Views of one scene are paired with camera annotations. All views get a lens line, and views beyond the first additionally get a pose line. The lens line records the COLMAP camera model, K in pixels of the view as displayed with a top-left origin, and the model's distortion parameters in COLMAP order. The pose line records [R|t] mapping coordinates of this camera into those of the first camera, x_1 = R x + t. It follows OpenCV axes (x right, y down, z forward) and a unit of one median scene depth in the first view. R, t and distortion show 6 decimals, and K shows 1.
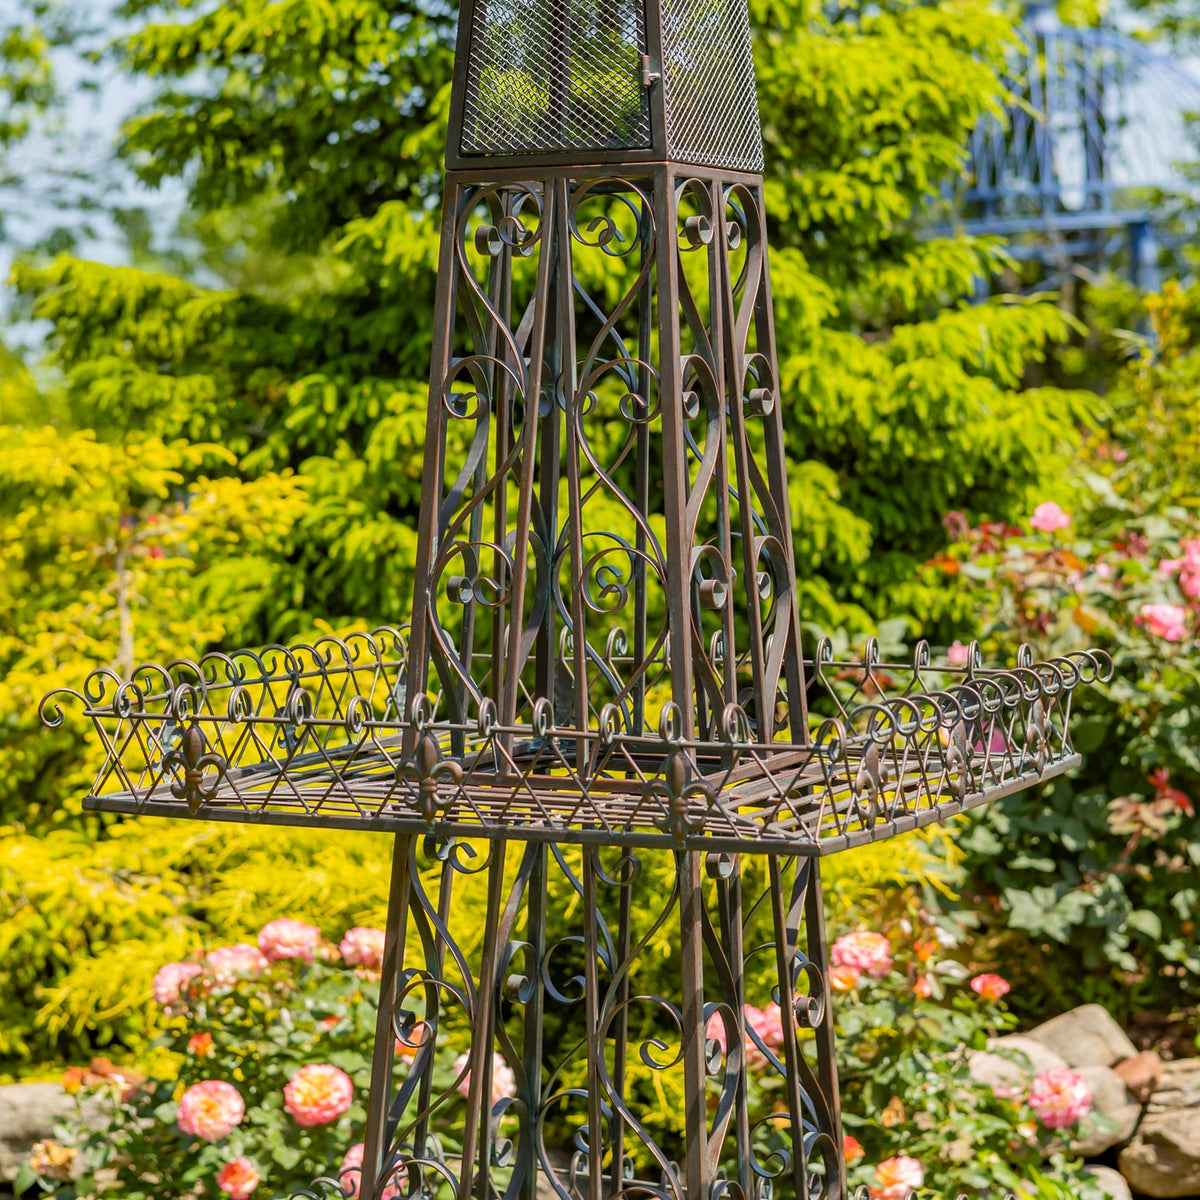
lens RADIAL K [[3102.5, 0, 598.1], [0, 3102.5, 463.4], [0, 0, 1]] dist [-0.049868, 0.582067]
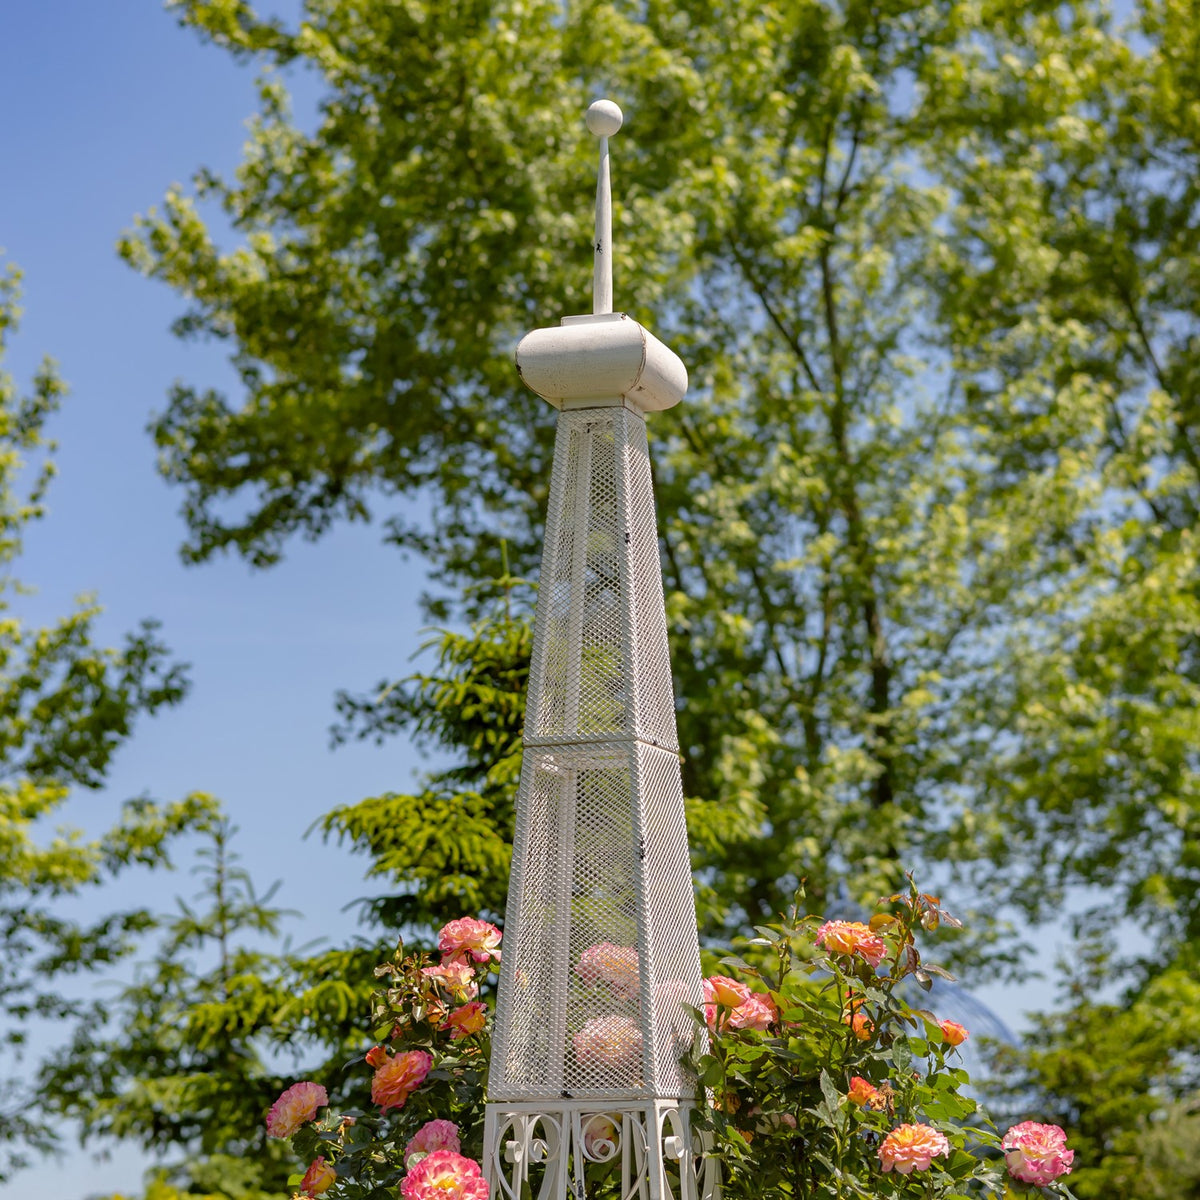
lens RADIAL K [[2952.4, 0, 645.3], [0, 2952.4, 598.5], [0, 0, 1]] dist [-0.001761, 0.033053]
pose [[0.996311, -0.013897, 0.084683, -0.066819], [0.035121, 0.966405, -0.254612, 0.014284], [-0.078300, 0.256647, 0.963328, -0.250669]]
